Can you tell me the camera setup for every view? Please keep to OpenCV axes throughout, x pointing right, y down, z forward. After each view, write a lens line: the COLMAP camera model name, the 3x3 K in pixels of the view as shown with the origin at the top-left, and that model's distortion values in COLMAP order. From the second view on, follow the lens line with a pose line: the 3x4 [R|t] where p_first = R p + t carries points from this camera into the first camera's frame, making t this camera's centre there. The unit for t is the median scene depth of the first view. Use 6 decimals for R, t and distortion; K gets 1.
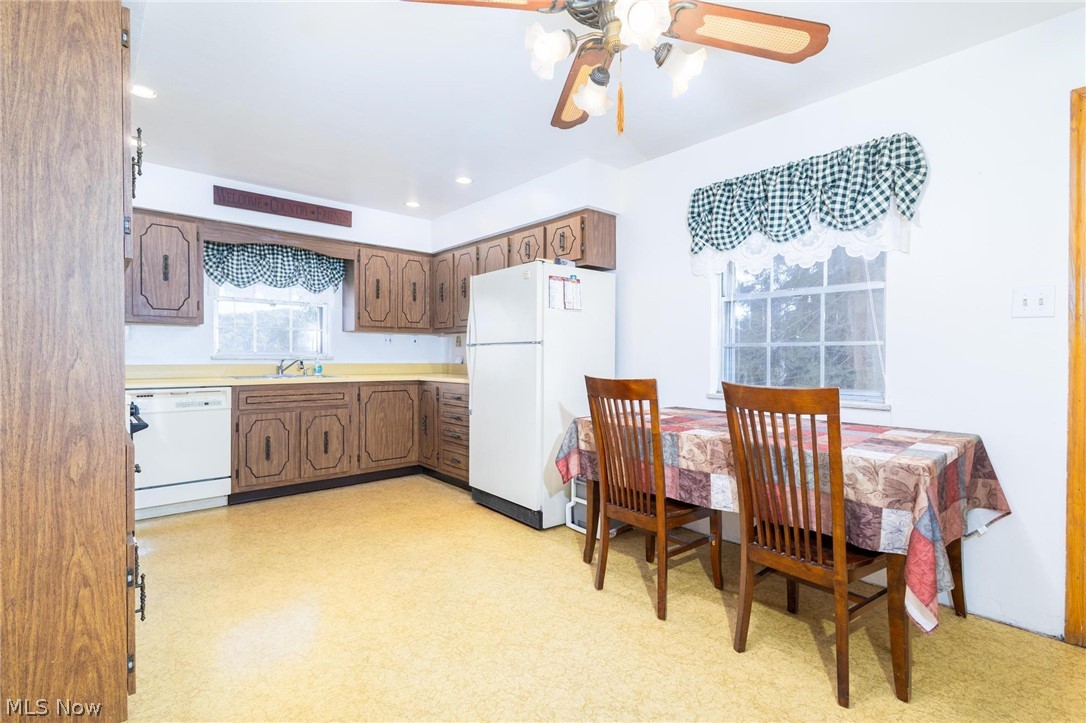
lens RADIAL K [[502.3, 0, 553.4], [0, 502.3, 357.3], [0, 0, 1]] dist [0.011794, -0.002874]
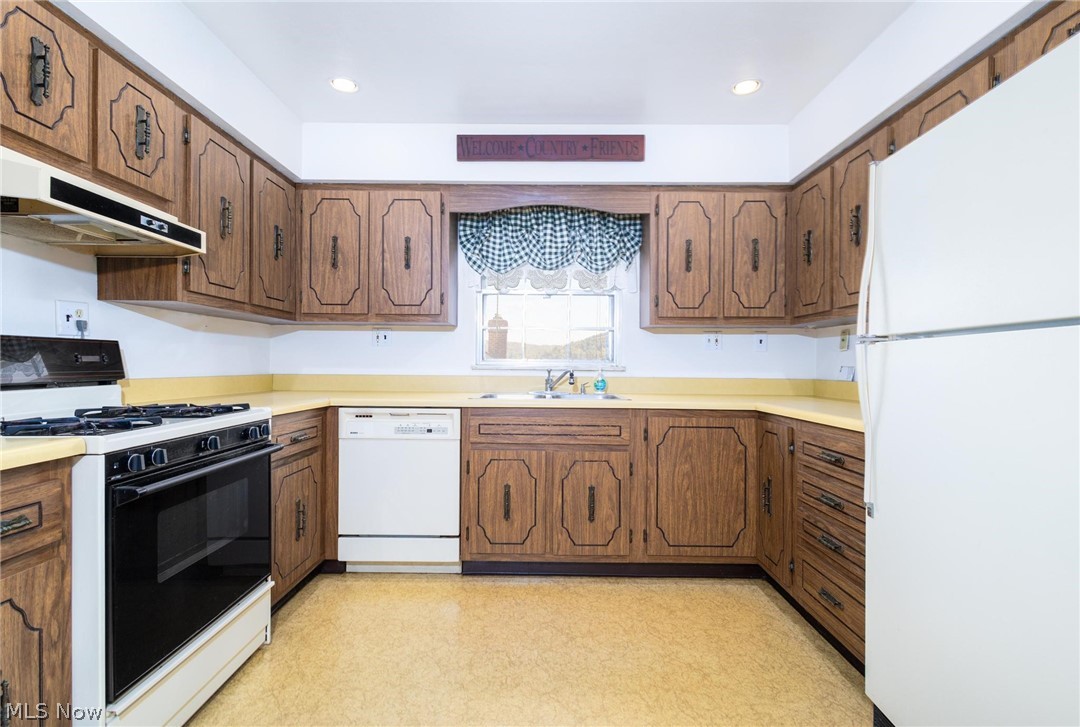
lens RADIAL K [[486.7, 0, 533.2], [0, 486.7, 363.6], [0, 0, 1]] dist [0.012022, -0.001359]
pose [[0.714461, 0.001637, -0.699673, -0.088130], [-0.005705, 0.999978, -0.003486, -0.002354], [0.699652, 0.006482, 0.714454, 0.564050]]
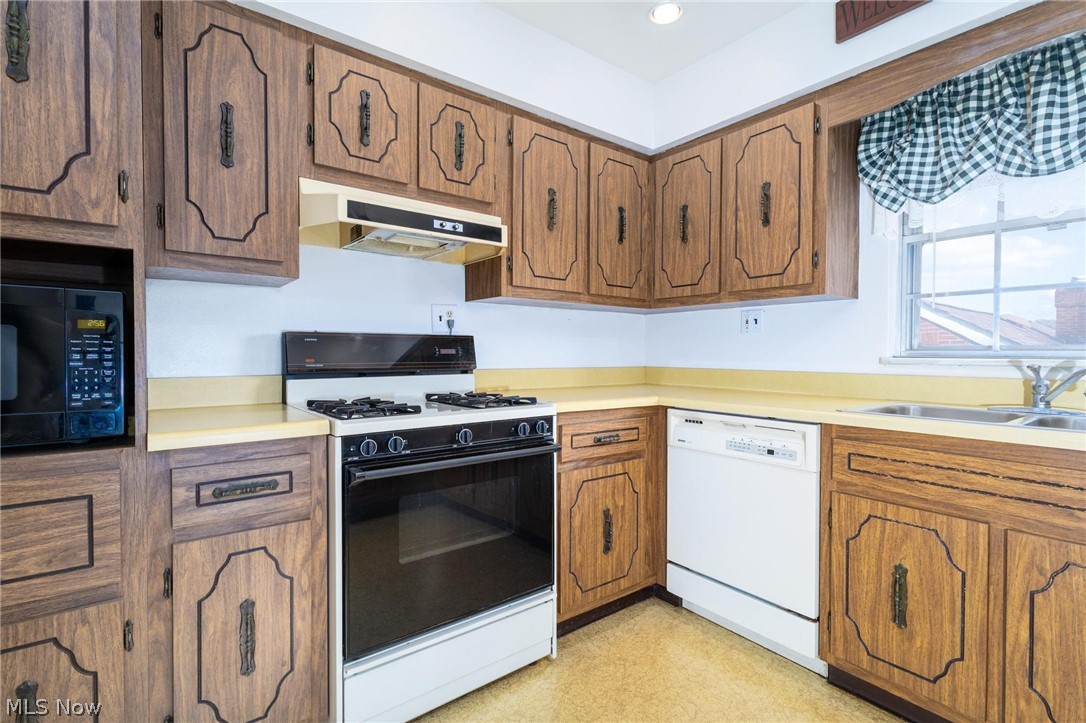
lens RADIAL K [[502.3, 0, 571.4], [0, 502.3, 361.2], [0, 0, 1]] dist [0.011794, -0.002874]
pose [[-0.091209, 0.012598, -0.995752, -0.161099], [-0.005553, 0.999898, 0.013159, -0.003462], [0.995816, 0.006730, -0.091130, 0.789266]]
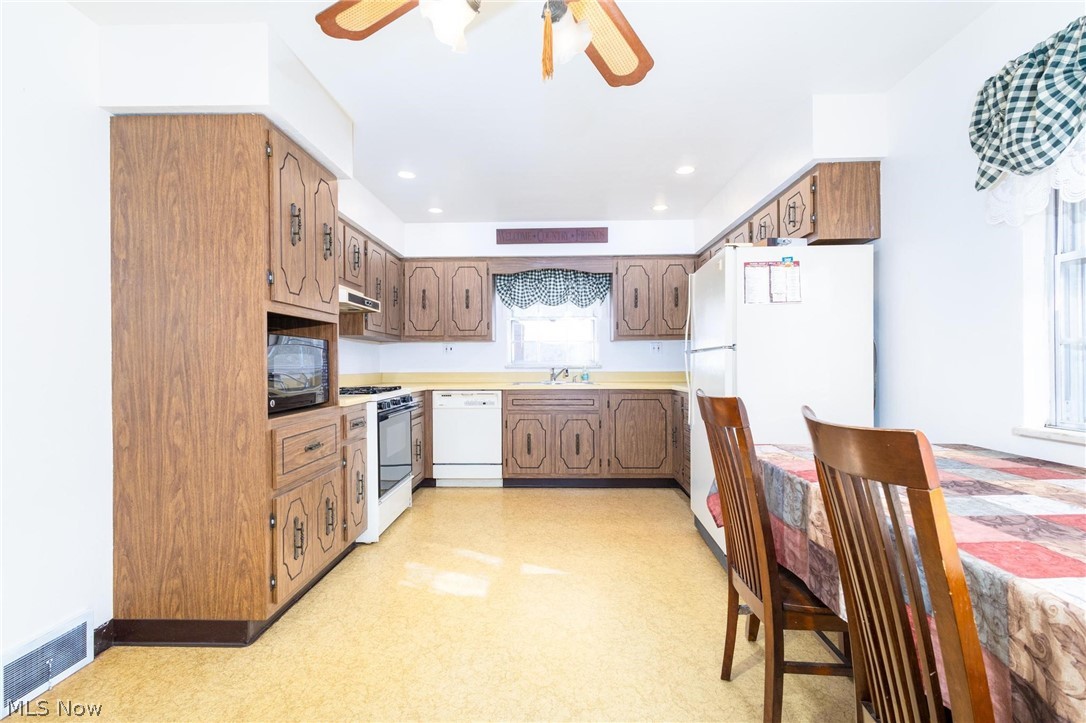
lens RADIAL K [[502.3, 0, 556.7], [0, 502.3, 359.5], [0, 0, 1]] dist [0.011794, -0.002874]
pose [[0.728267, -0.013127, -0.685168, 0.285530], [0.006517, 0.999904, -0.012230, -0.001161], [0.685262, 0.004441, 0.728283, 0.194237]]
